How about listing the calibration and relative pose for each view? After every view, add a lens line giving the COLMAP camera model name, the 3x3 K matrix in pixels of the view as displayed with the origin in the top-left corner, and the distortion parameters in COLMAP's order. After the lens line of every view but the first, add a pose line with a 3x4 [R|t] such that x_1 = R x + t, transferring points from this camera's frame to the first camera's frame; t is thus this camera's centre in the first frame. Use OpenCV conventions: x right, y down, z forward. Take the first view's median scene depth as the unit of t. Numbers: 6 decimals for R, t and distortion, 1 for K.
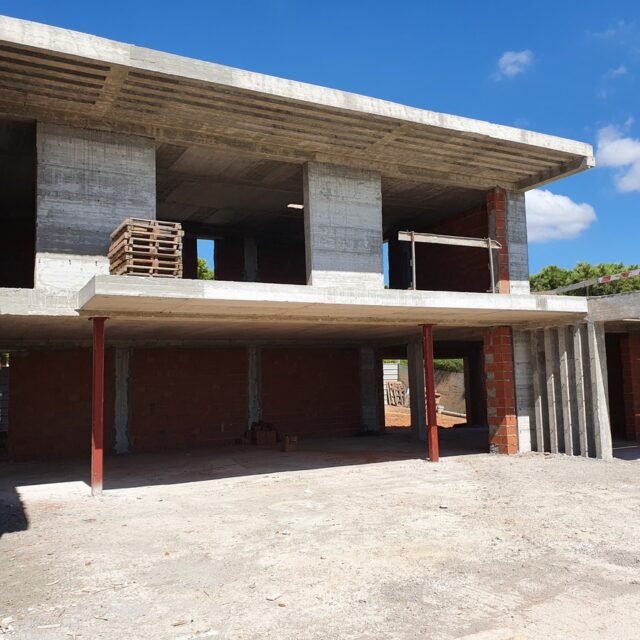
lens RADIAL K [[653.8, 0, 320.4], [0, 653.8, 315.9], [0, 0, 1]] dist [0.036418, 0.000000]
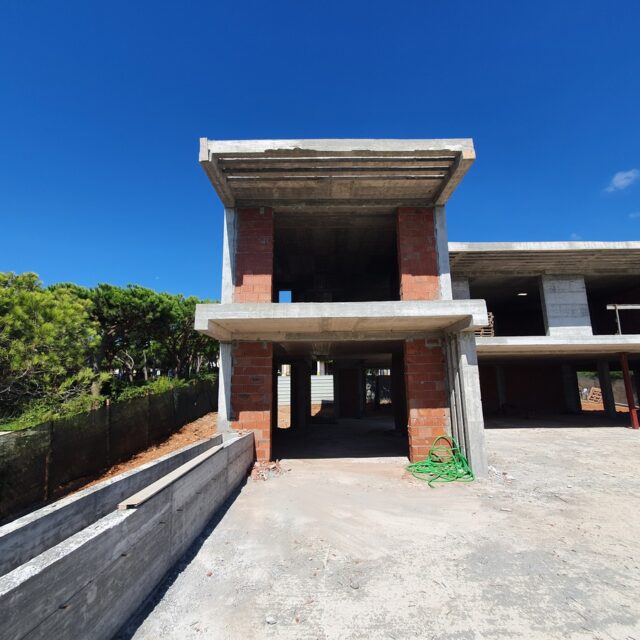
lens RADIAL K [[337.6, 0, 320.2], [0, 337.6, 324.1], [0, 0, 1]] dist [0.014852, -0.003900]
pose [[0.892282, -0.074557, -0.445280, -0.176746], [0.040076, 0.995457, -0.086371, -0.017830], [0.449697, 0.059222, 0.891216, -0.255382]]
